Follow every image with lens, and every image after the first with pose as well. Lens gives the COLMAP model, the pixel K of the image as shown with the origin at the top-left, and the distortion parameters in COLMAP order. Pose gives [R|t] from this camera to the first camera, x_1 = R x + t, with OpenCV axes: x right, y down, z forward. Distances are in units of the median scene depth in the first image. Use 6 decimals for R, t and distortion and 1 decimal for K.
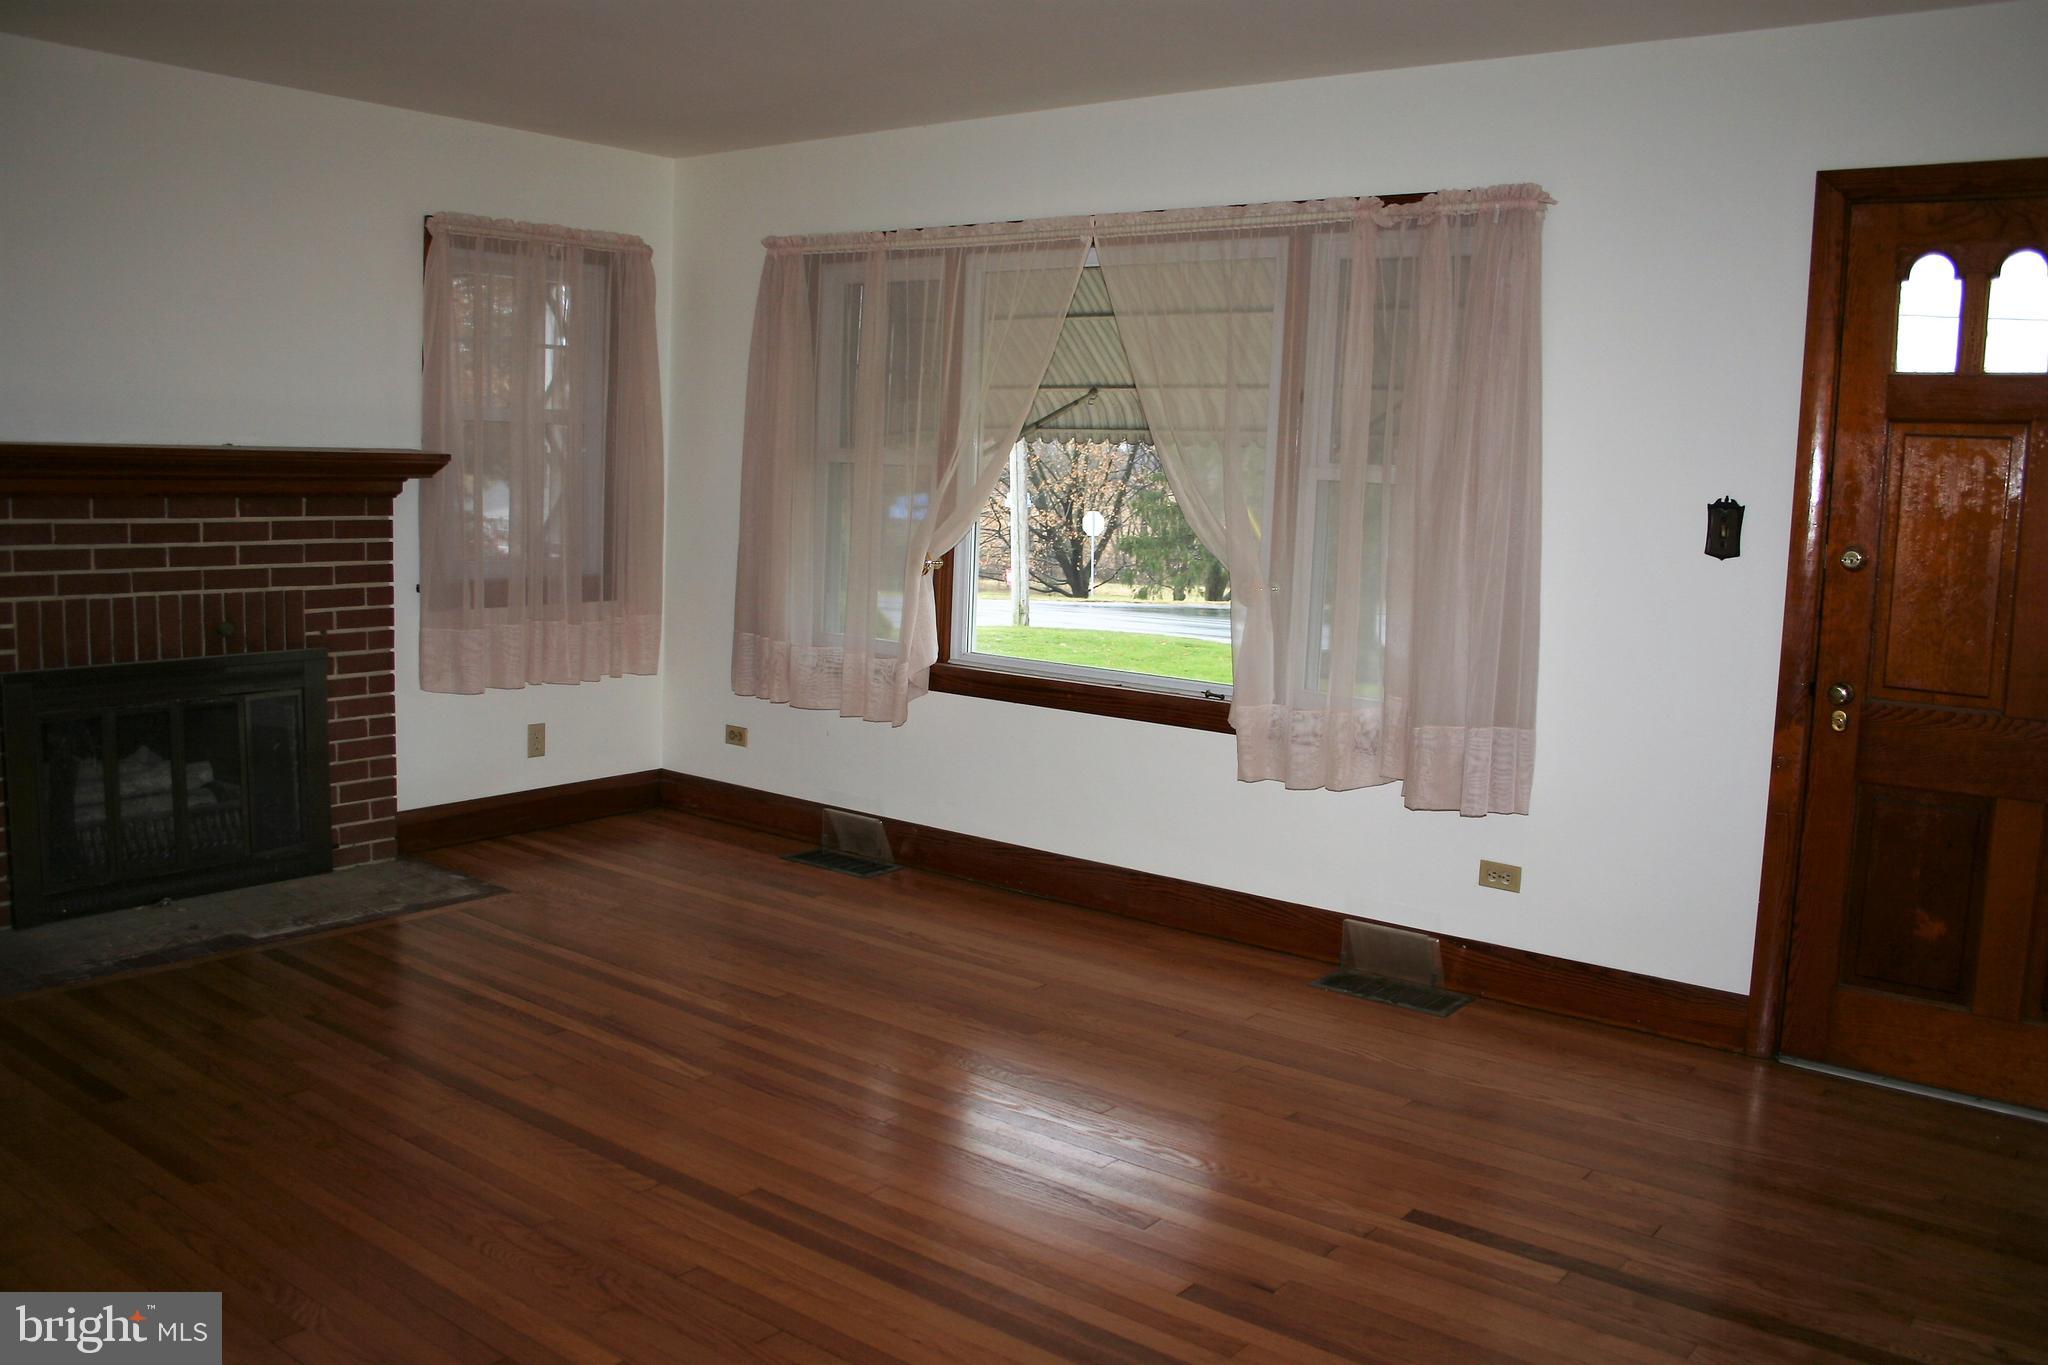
lens RADIAL K [[1690.5, 0, 1019.8], [0, 1690.5, 650.0], [0, 0, 1]] dist [-0.155947, 0.130669]
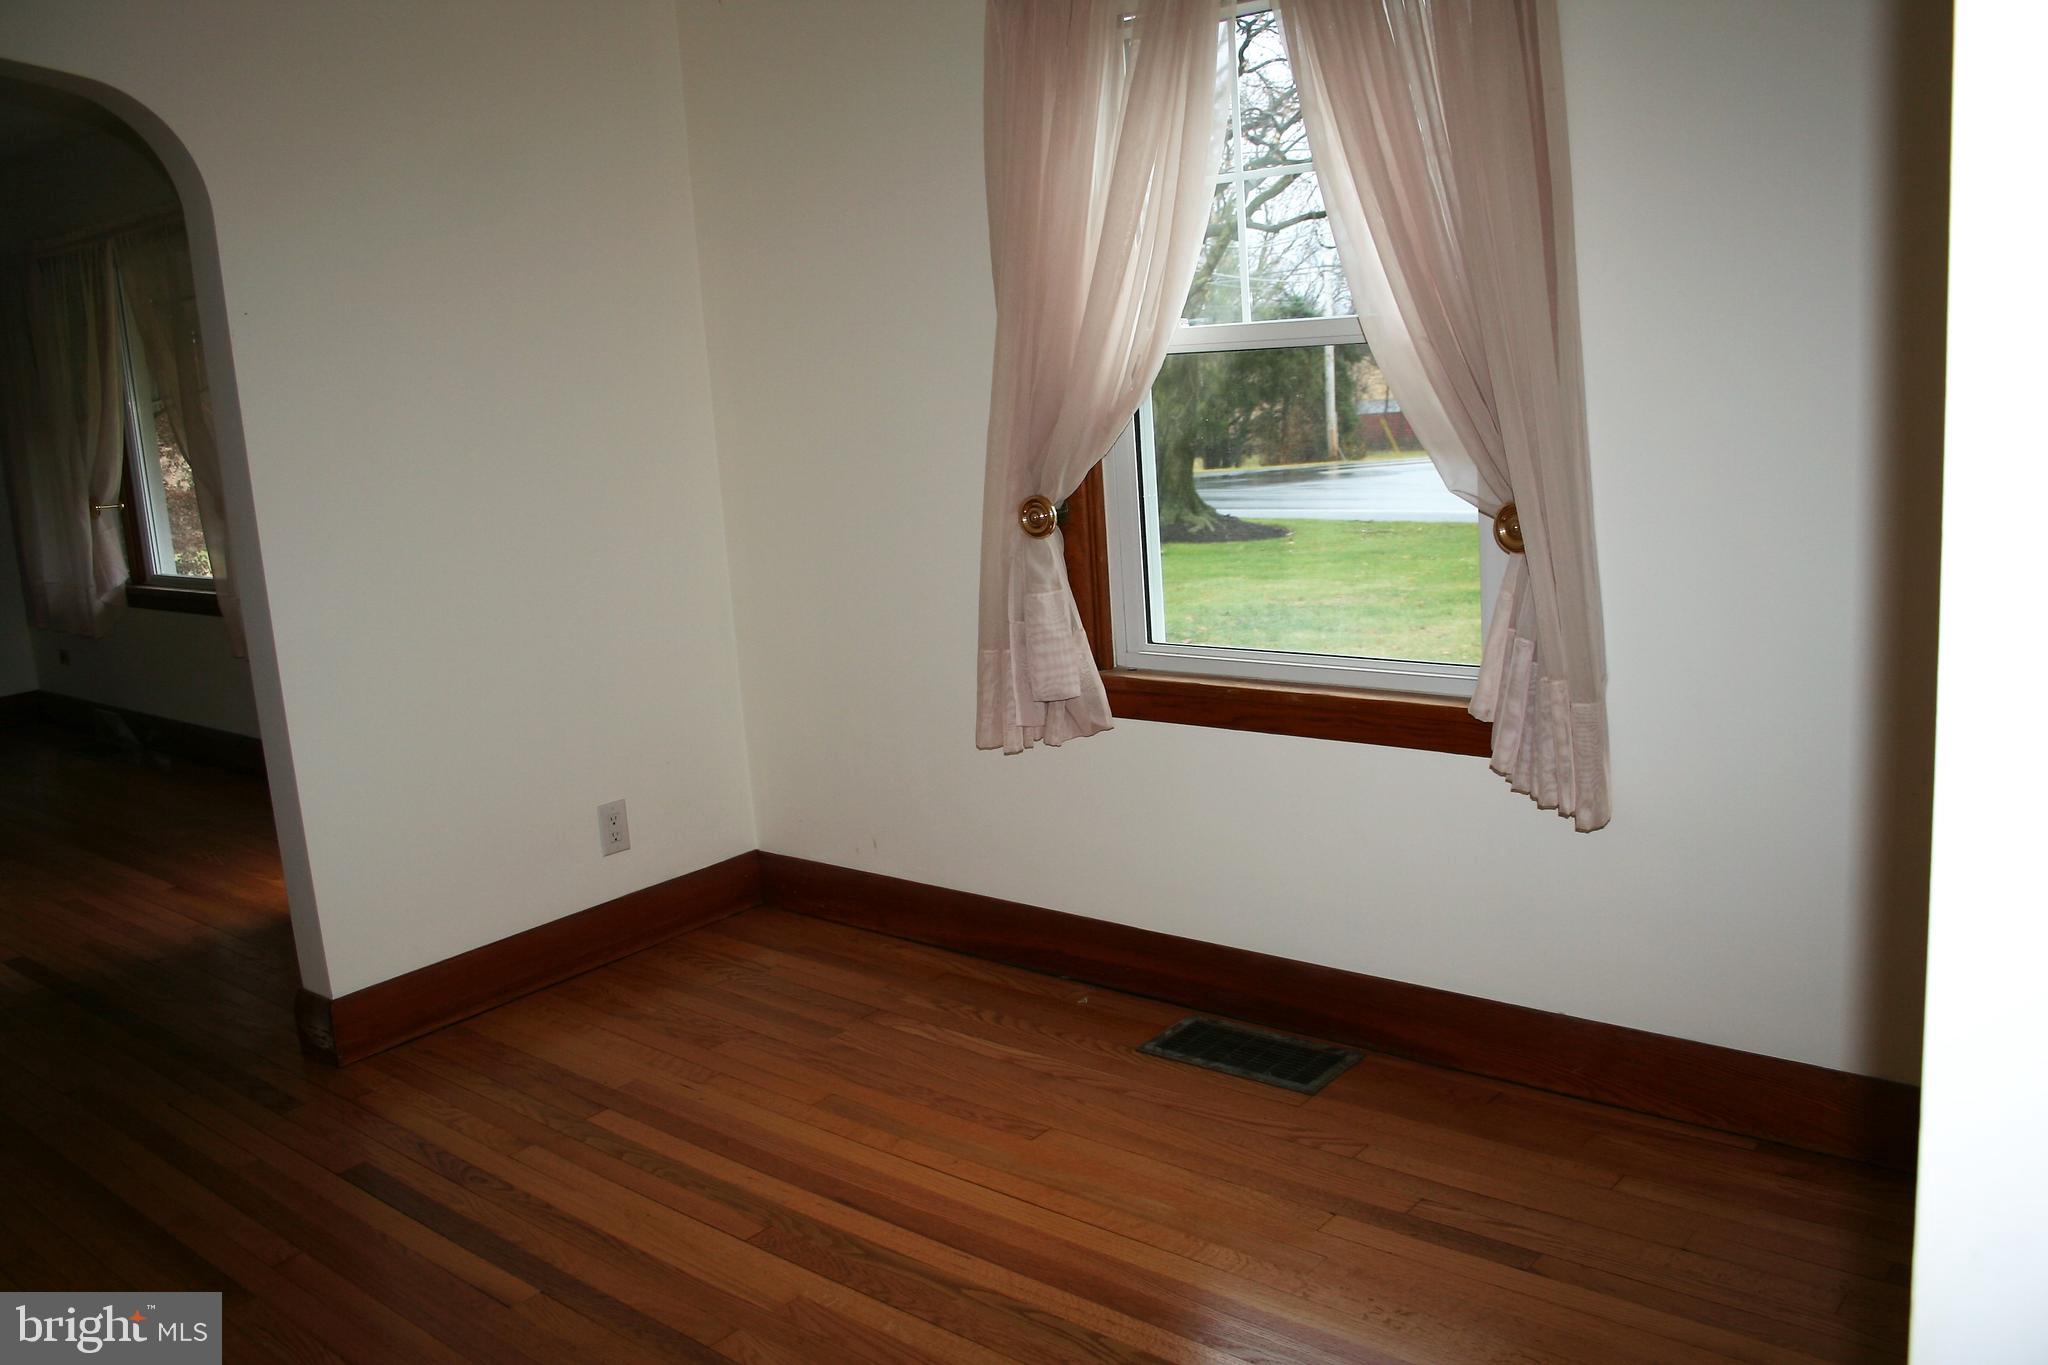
lens RADIAL K [[1690.5, 0, 1019.8], [0, 1690.5, 650.0], [0, 0, 1]] dist [-0.155947, 0.130669]
pose [[0.993925, -0.095385, -0.054903, 0.718919], [0.098863, 0.993005, 0.064560, 0.045834], [0.048361, -0.069596, 0.996402, -0.191144]]
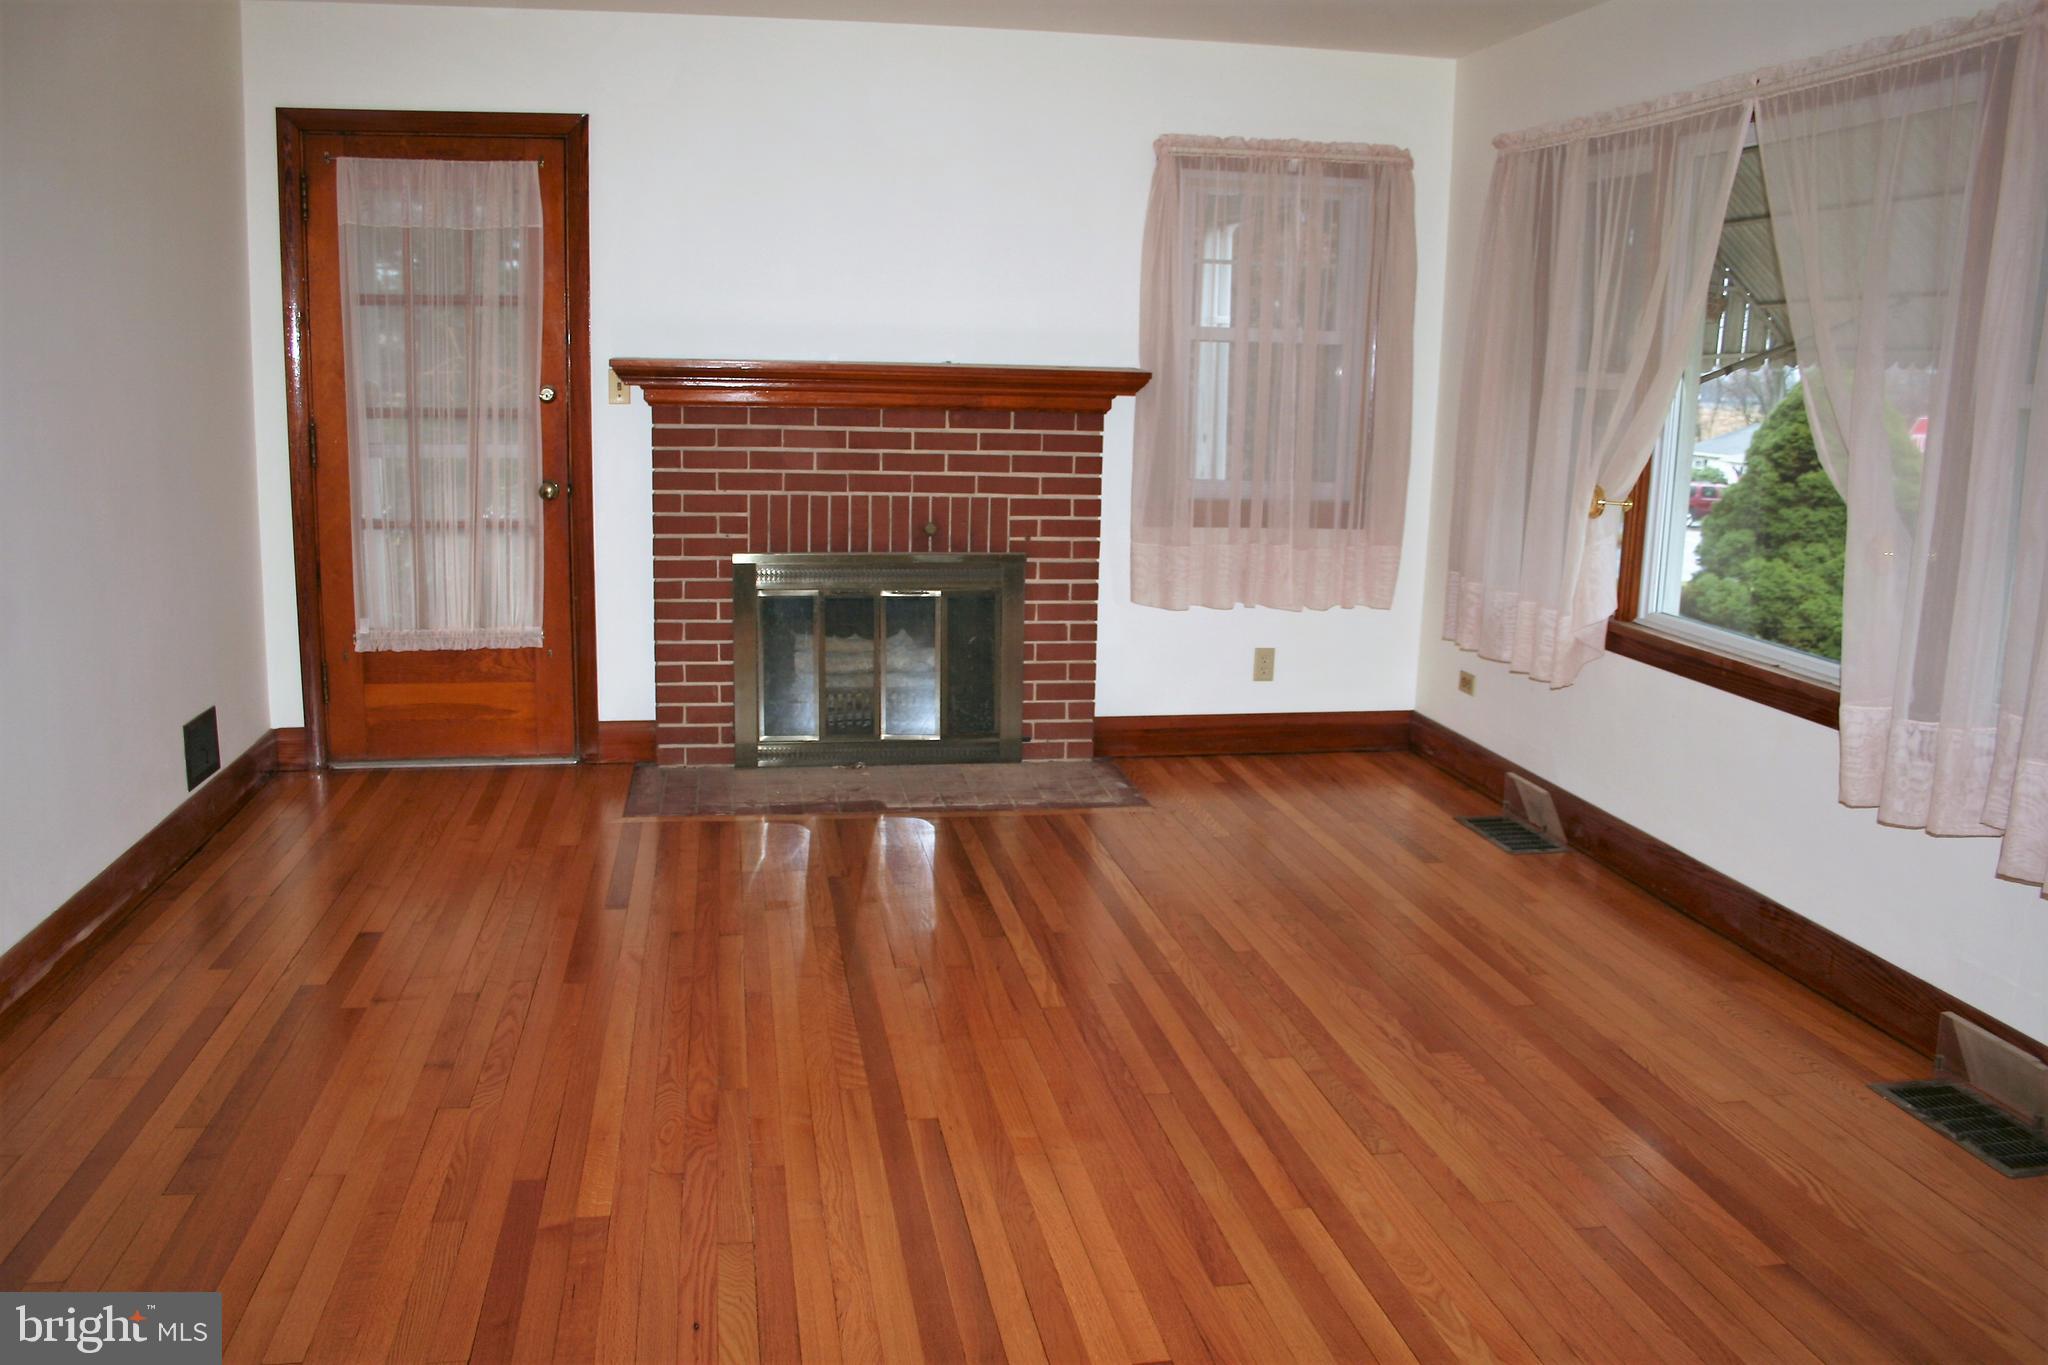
lens RADIAL K [[1690.5, 0, 1019.8], [0, 1690.5, 650.0], [0, 0, 1]] dist [-0.155947, 0.130669]
pose [[0.743392, 0.099920, -0.661351, 0.306532], [-0.075691, 0.994994, 0.065248, -0.010034], [0.664560, 0.001554, 0.747234, 0.181716]]
